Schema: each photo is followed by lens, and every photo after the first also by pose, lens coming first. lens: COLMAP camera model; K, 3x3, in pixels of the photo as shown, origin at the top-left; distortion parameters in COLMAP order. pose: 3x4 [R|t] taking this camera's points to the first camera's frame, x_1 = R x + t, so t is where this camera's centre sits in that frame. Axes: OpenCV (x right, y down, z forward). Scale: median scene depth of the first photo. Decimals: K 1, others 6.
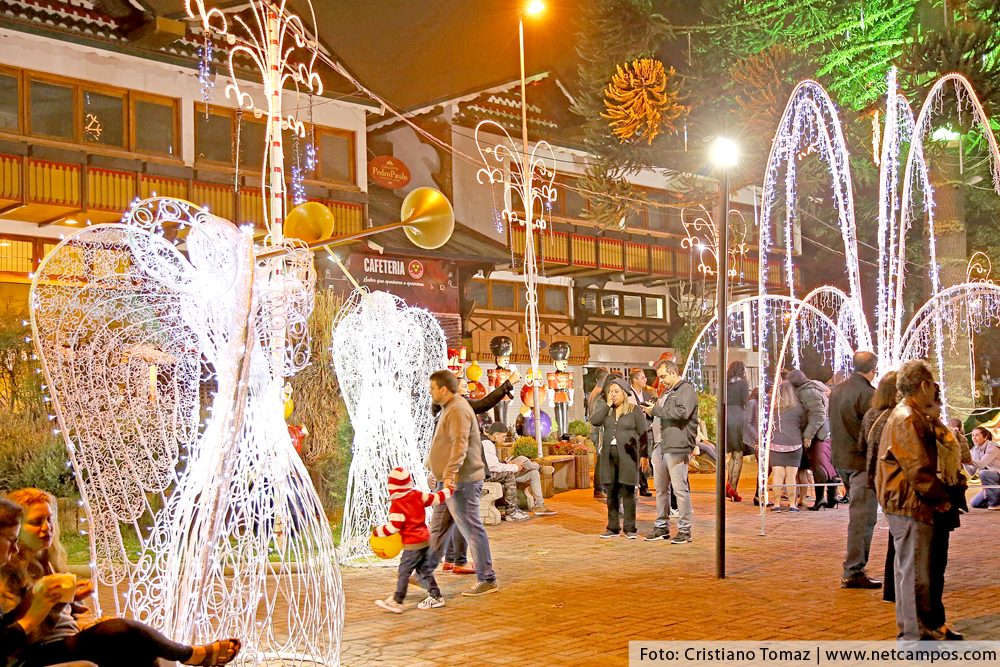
lens RADIAL K [[1224.9, 0, 503.3], [0, 1224.9, 333.5], [0, 0, 1]] dist [0.113331, 0.050564]
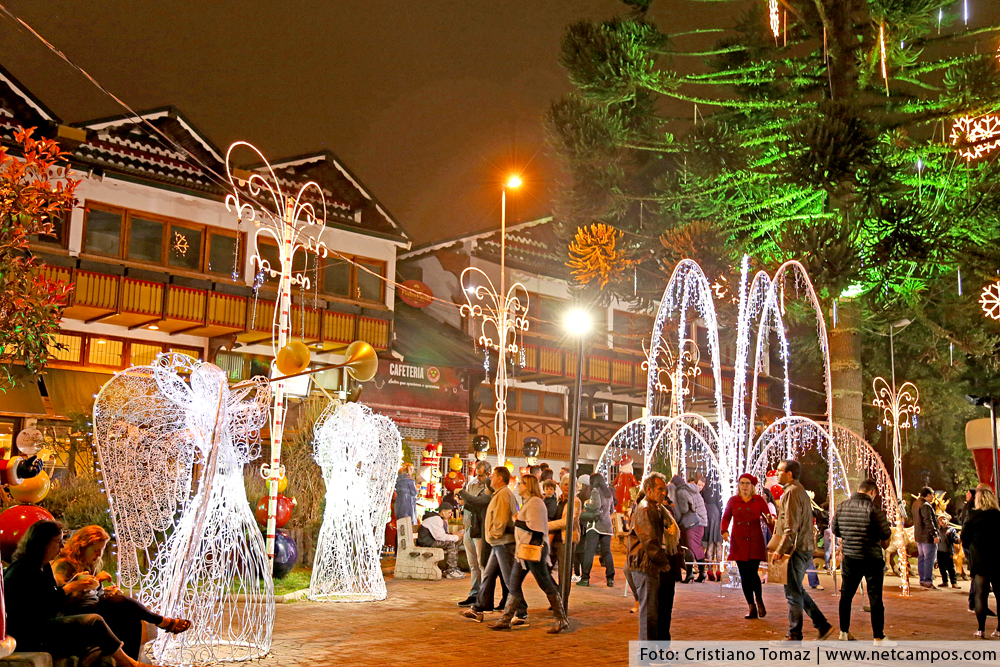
lens RADIAL K [[1112.5, 0, 500.8], [0, 1112.5, 332.9], [0, 0, 1]] dist [0.074176, 0.032965]
pose [[0.998067, 0.044496, -0.043379, 0.064147], [-0.047975, 0.995412, -0.082787, -0.008858], [0.039496, 0.084708, 0.995623, -0.138957]]
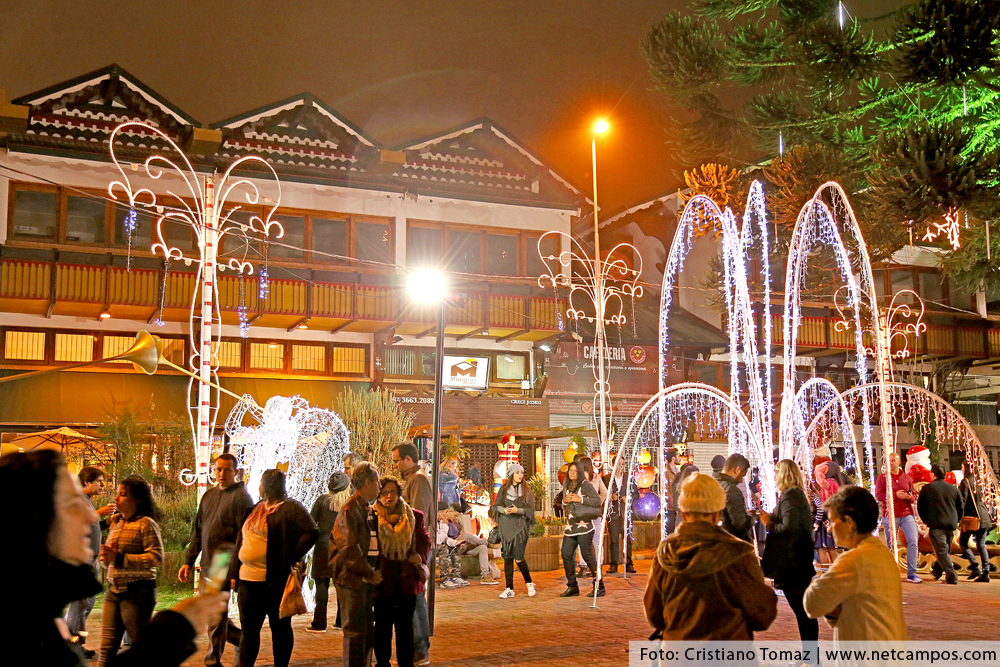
lens RADIAL K [[1224.9, 0, 503.3], [0, 1224.9, 333.5], [0, 0, 1]] dist [0.113331, 0.050564]
pose [[0.937992, -0.031514, -0.345221, 0.297237], [0.010686, 0.998015, -0.062070, -0.009567], [0.346492, 0.054532, 0.936467, -0.054198]]
